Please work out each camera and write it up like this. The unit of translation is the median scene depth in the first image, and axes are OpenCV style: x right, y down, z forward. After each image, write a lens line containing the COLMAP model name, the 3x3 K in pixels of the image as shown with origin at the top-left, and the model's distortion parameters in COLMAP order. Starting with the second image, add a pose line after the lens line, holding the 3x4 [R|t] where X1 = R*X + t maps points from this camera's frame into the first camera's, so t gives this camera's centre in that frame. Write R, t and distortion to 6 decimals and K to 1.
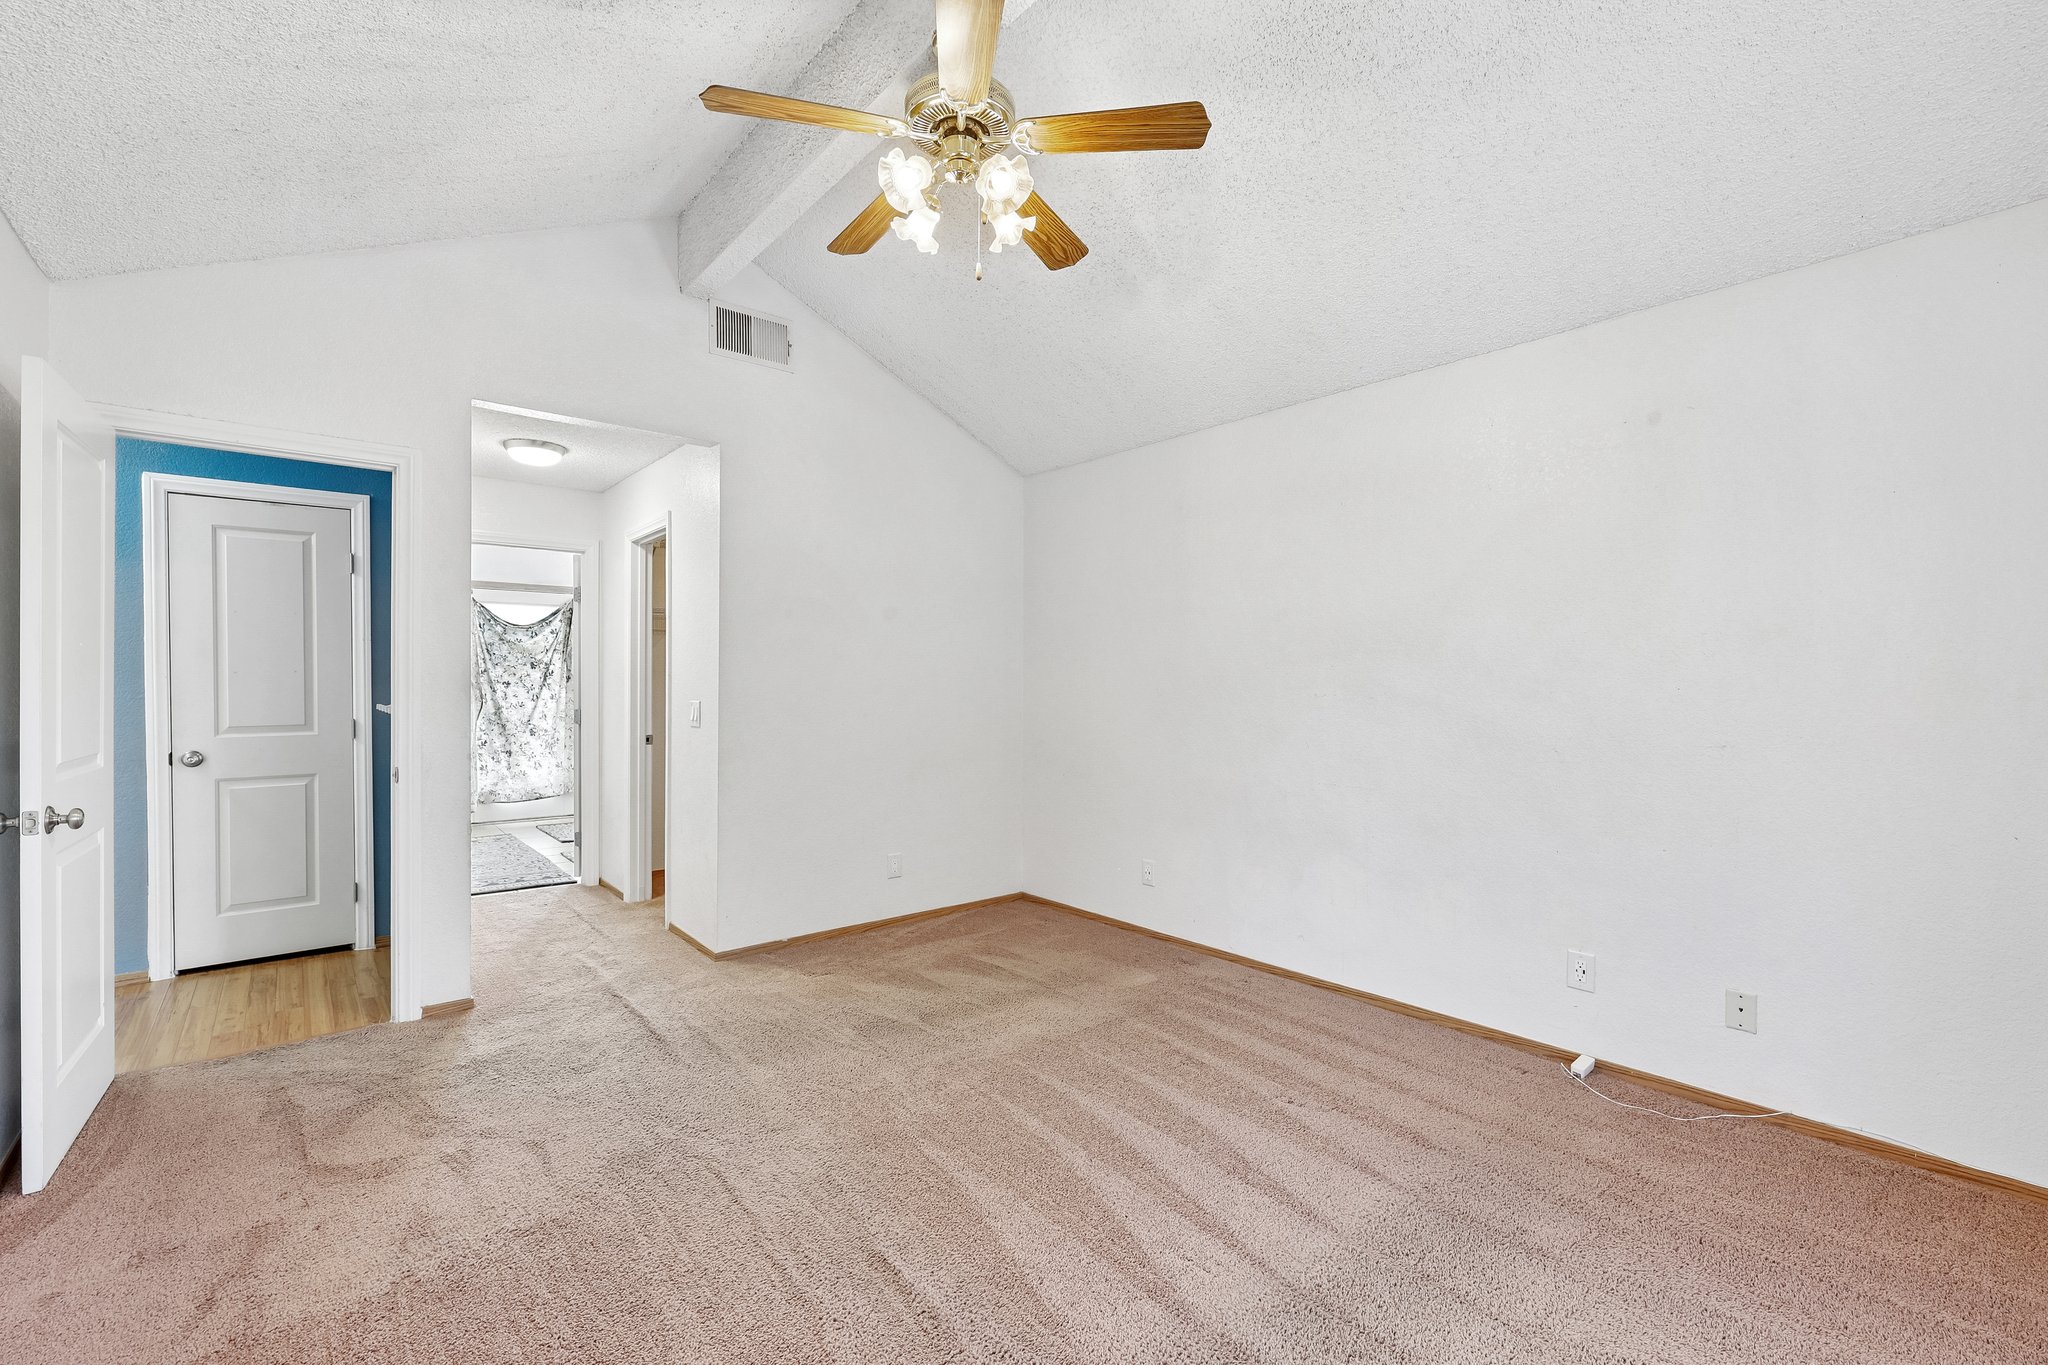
lens RADIAL K [[871.6, 0, 1031.2], [0, 871.6, 683.8], [0, 0, 1]] dist [-0.000065, 0.000115]
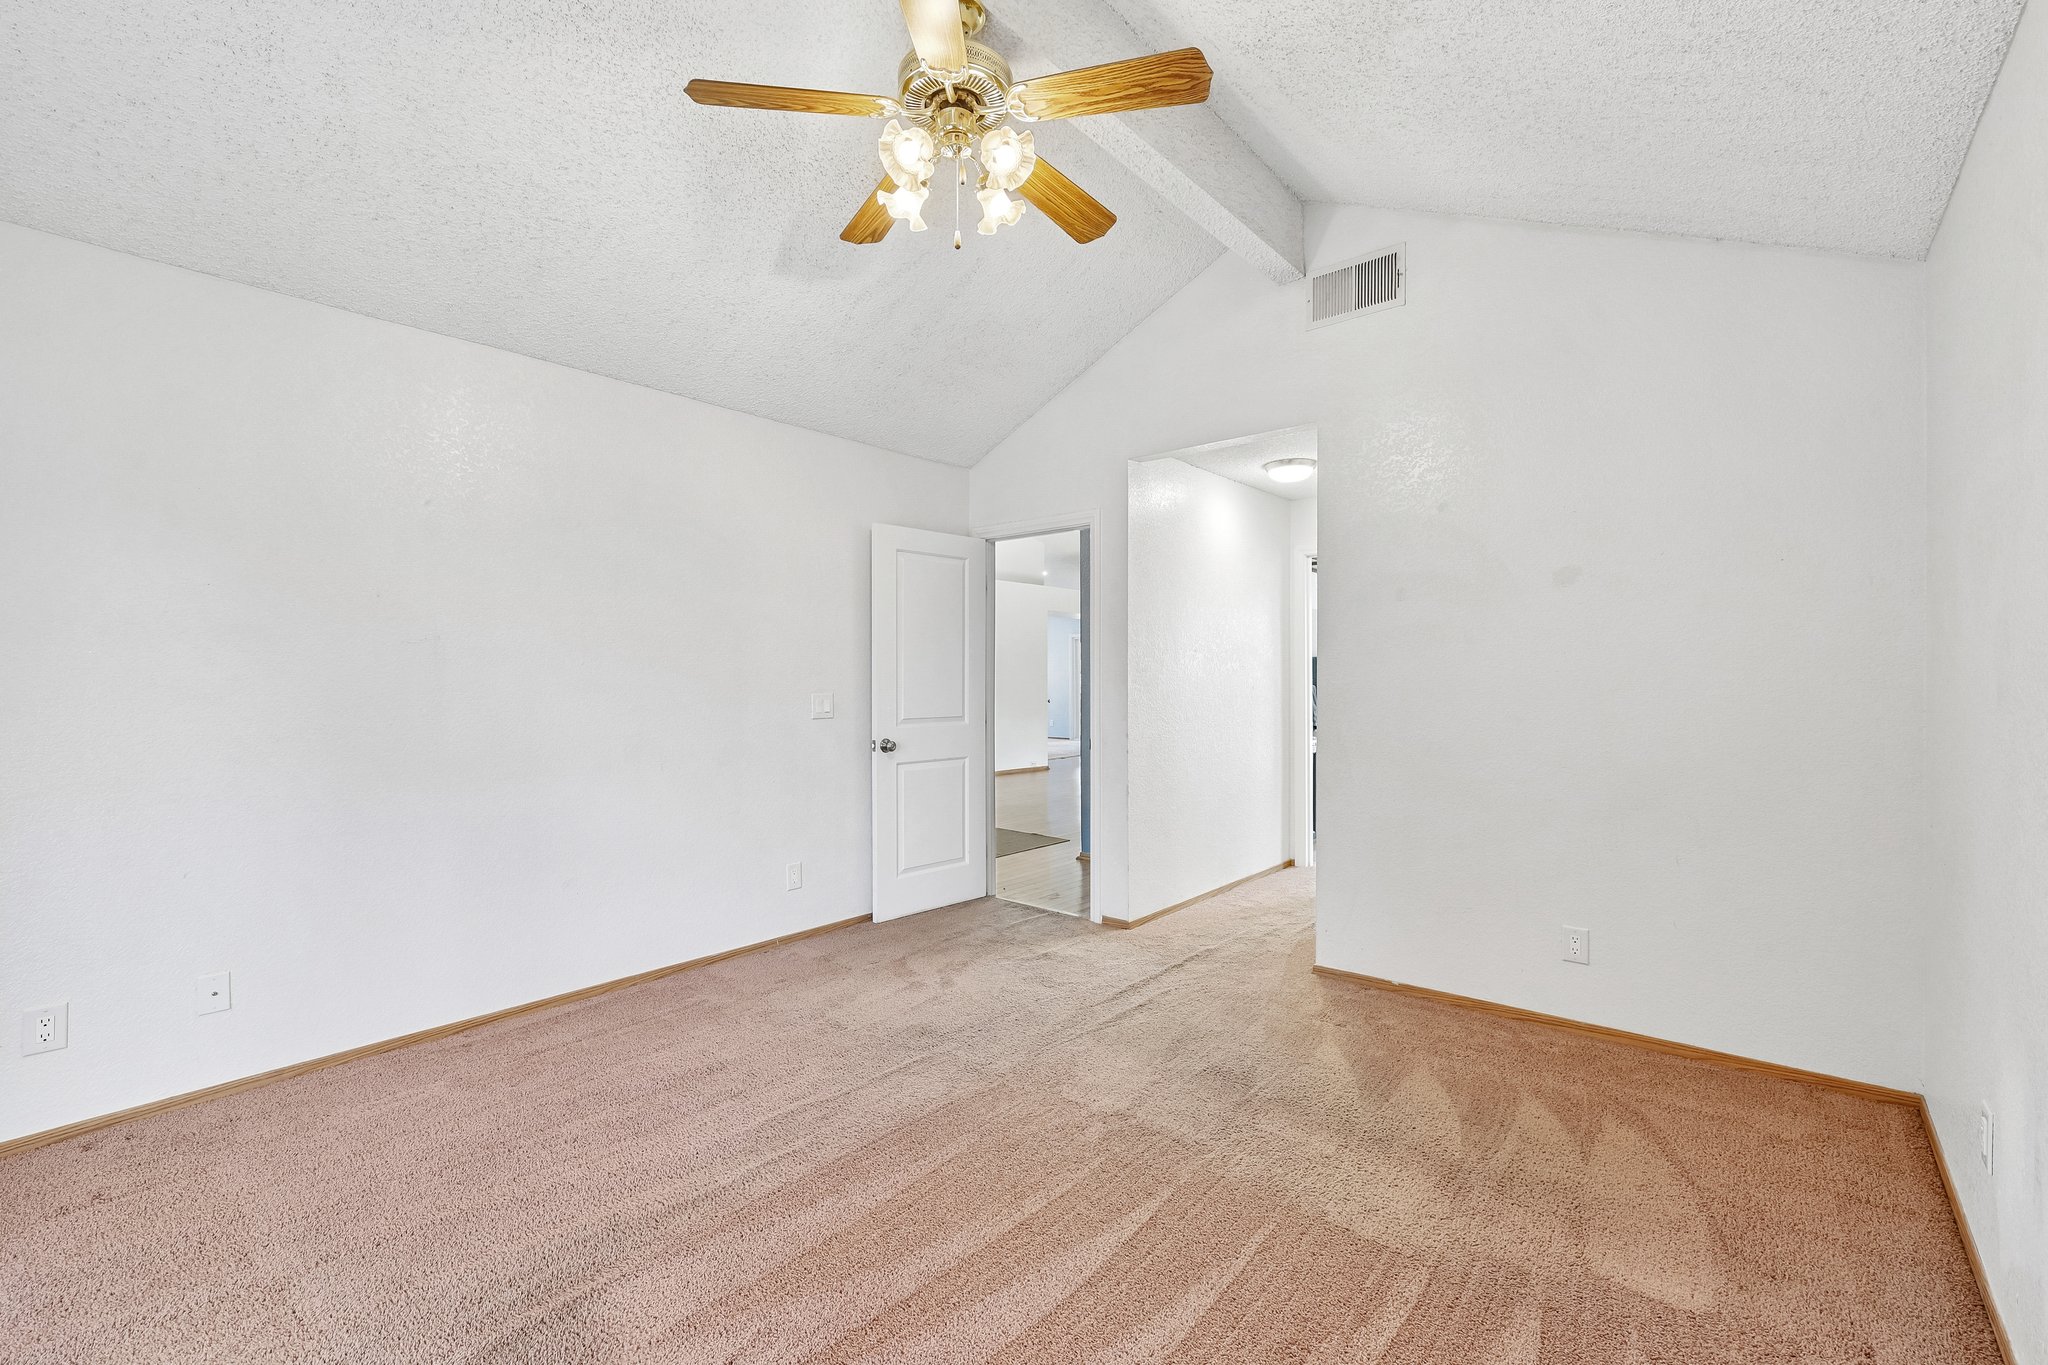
lens RADIAL K [[871.6, 0, 1029.7], [0, 871.6, 683.6], [0, 0, 1]] dist [-0.000065, 0.000115]
pose [[0.164318, 0.002297, -0.986405, 0.543545], [0.000170, 0.999997, 0.002357, 0.003468], [0.986407, -0.000554, 0.164317, 0.571396]]
